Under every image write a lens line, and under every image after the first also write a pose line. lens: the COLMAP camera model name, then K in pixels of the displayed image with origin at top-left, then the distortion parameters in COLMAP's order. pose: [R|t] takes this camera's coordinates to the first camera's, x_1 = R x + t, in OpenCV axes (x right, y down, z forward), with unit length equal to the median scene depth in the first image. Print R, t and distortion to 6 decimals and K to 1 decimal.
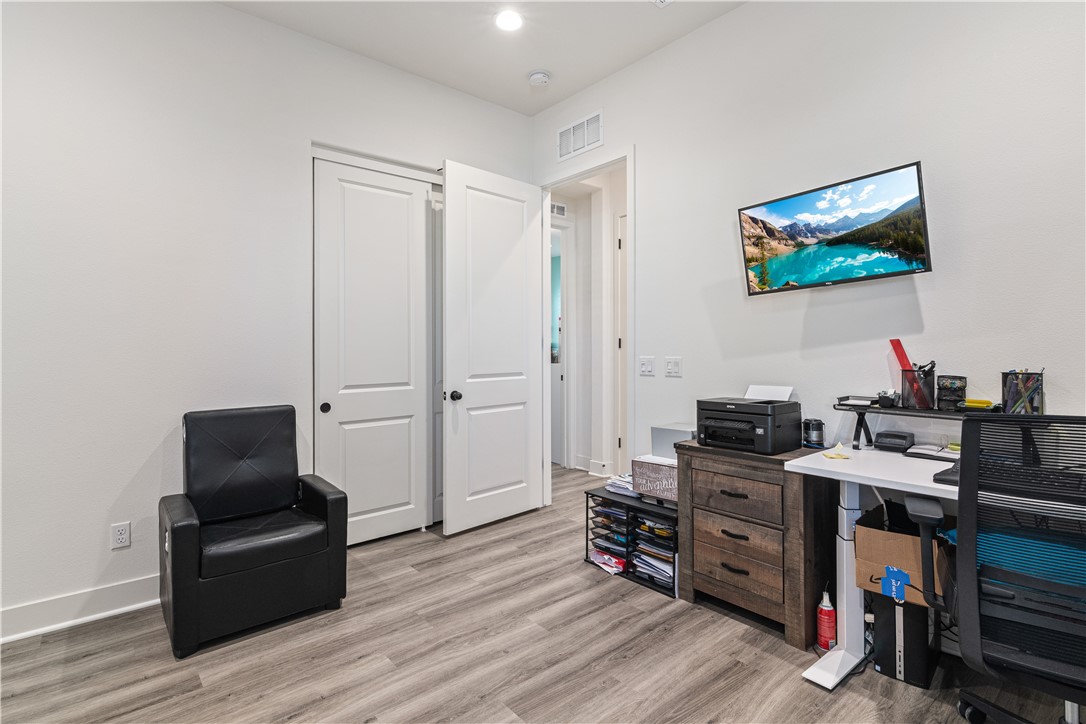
lens RADIAL K [[523.4, 0, 542.9], [0, 523.4, 356.2], [0, 0, 1]] dist [0.000629, 0.000026]
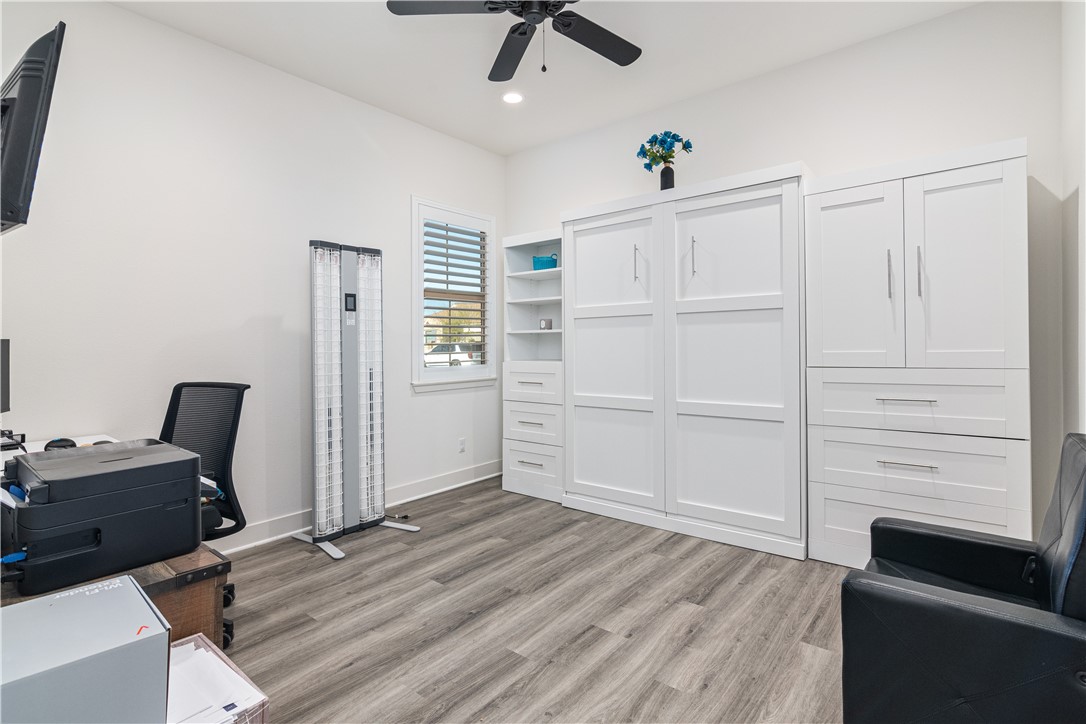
lens RADIAL K [[523.4, 0, 542.2], [0, 523.4, 351.5], [0, 0, 1]] dist [0.000629, 0.000026]
pose [[-0.982513, 0.020936, -0.185011, 0.085272], [0.017205, 0.999615, 0.021751, -0.020474], [0.185395, 0.018187, -0.982496, 1.943885]]
